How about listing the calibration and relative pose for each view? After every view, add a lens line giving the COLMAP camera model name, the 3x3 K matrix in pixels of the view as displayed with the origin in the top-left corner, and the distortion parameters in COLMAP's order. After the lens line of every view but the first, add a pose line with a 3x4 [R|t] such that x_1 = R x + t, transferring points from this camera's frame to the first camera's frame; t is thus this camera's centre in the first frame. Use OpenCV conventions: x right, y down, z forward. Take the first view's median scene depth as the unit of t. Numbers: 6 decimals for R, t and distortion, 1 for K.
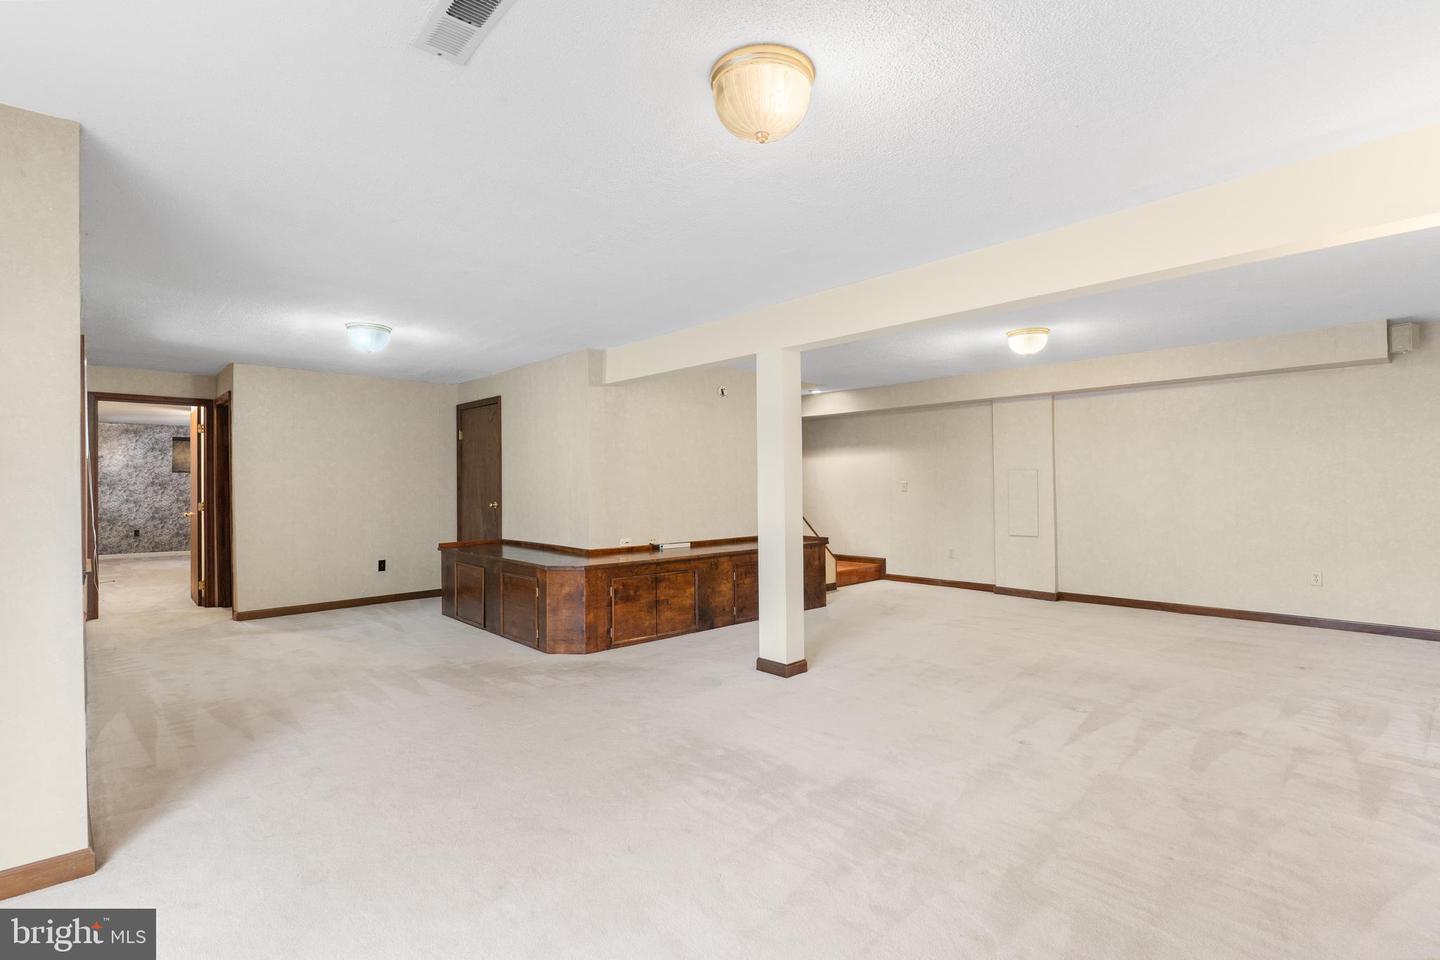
lens RADIAL K [[702.5, 0, 722.1], [0, 702.5, 479.7], [0, 0, 1]] dist [0.005299, -0.000327]
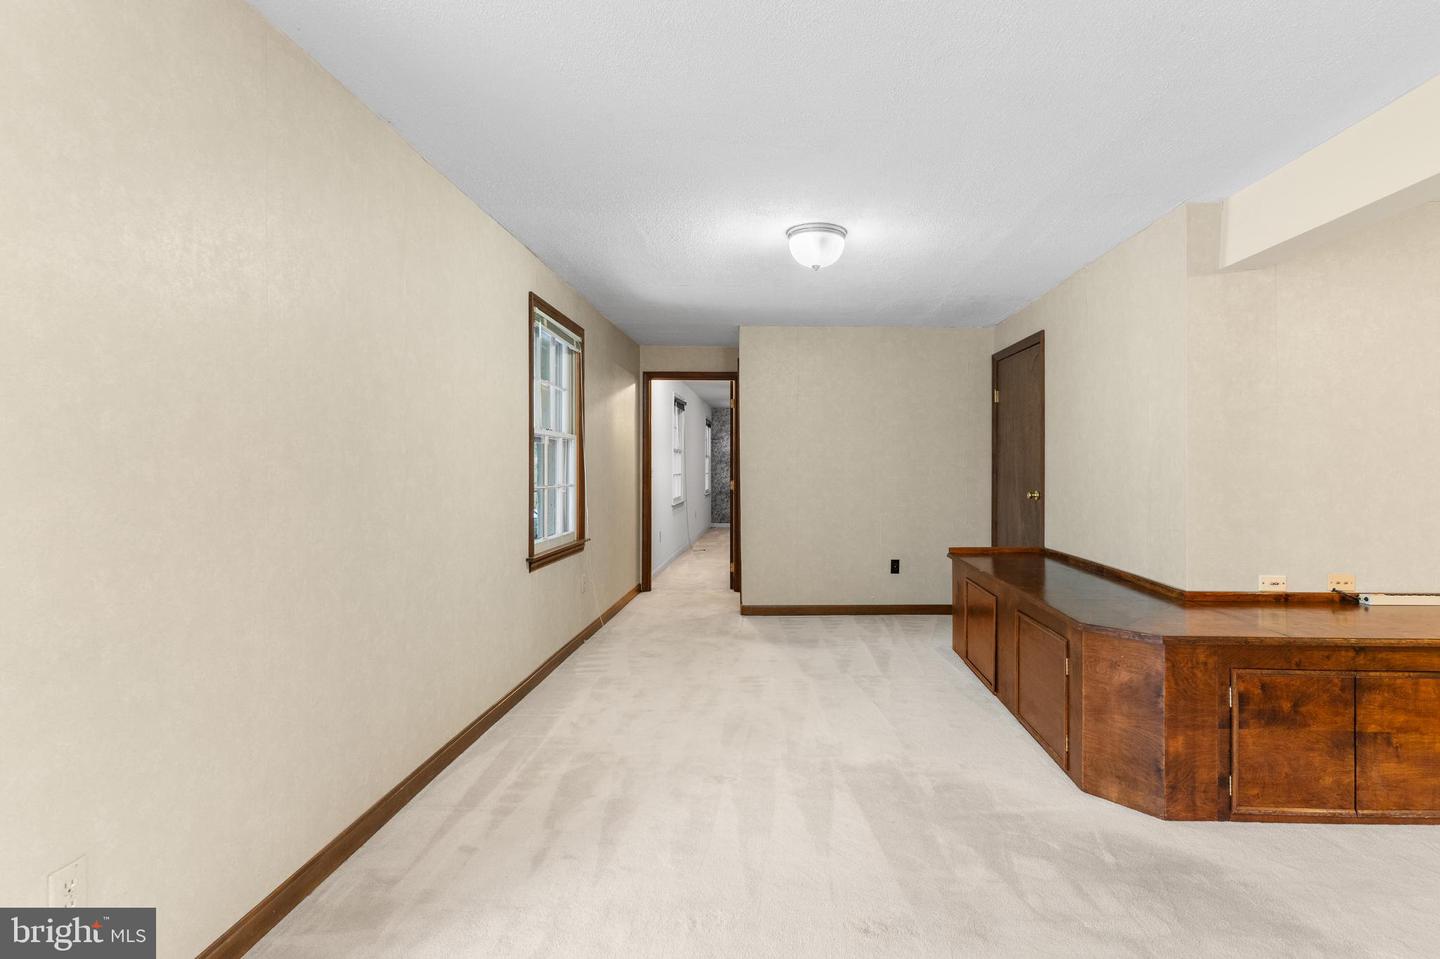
lens RADIAL K [[726.1, 0, 752.1], [0, 726.1, 464.0], [0, 0, 1]] dist [0.010243, -0.000646]
pose [[0.722725, 0.009002, -0.691077, -0.051270], [-0.005224, 0.999958, 0.007563, 0.002802], [0.691115, -0.001856, 0.722742, 0.408729]]
